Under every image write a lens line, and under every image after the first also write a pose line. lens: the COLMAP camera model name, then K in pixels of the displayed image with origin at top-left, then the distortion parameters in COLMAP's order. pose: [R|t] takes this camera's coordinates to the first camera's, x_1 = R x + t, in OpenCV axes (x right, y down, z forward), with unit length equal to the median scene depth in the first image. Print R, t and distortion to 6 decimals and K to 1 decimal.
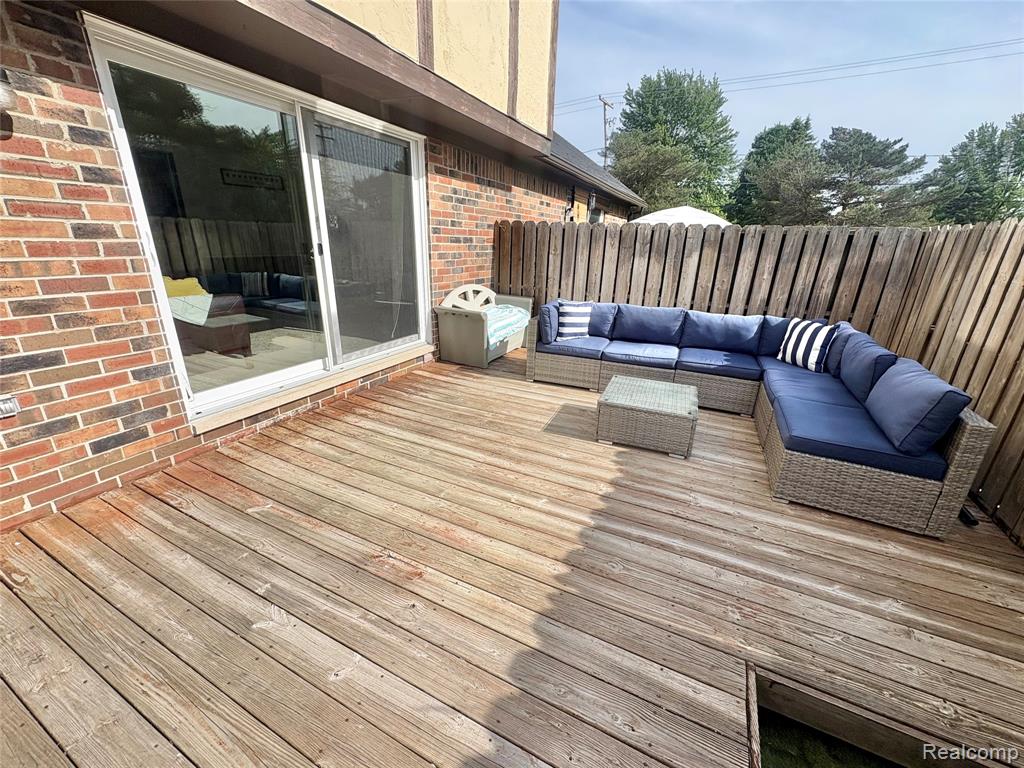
lens RADIAL K [[406.8, 0, 509.5], [0, 406.8, 383.8], [0, 0, 1]] dist [-0.002137, -0.000365]
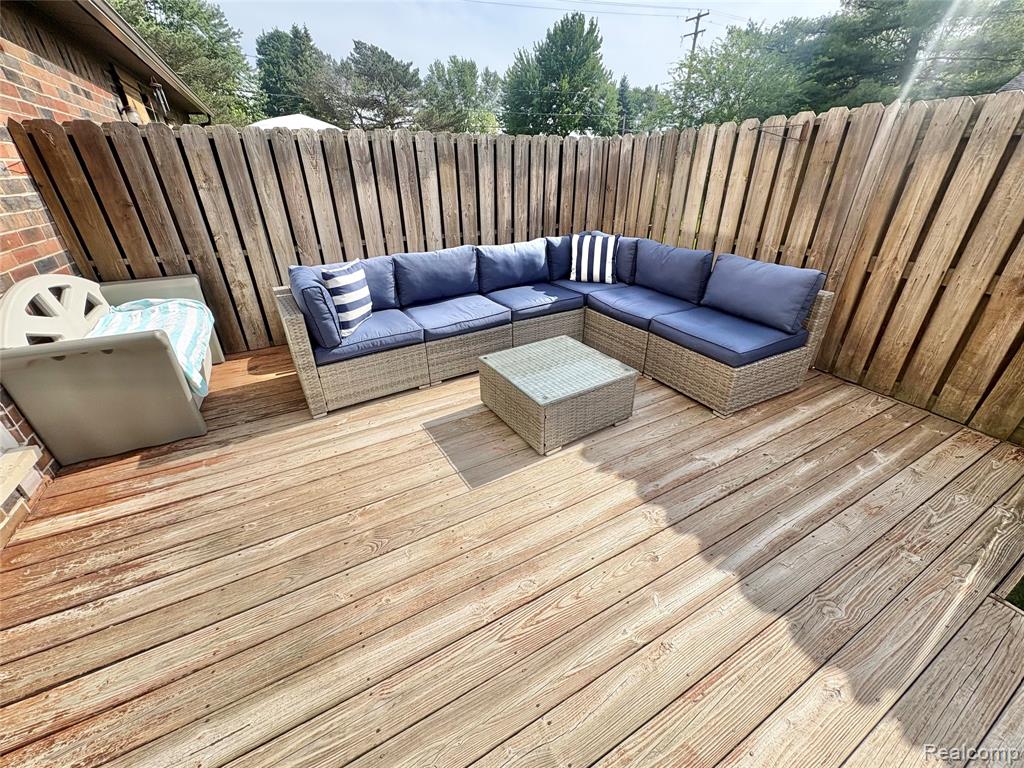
lens RADIAL K [[406.8, 0, 514.7], [0, 406.8, 383.8], [0, 0, 1]] dist [-0.002137, -0.000365]
pose [[0.575012, -0.415089, 0.705027, -0.192910], [0.301568, 0.908595, 0.288985, -0.142195], [-0.760538, 0.046444, 0.647631, 0.430483]]
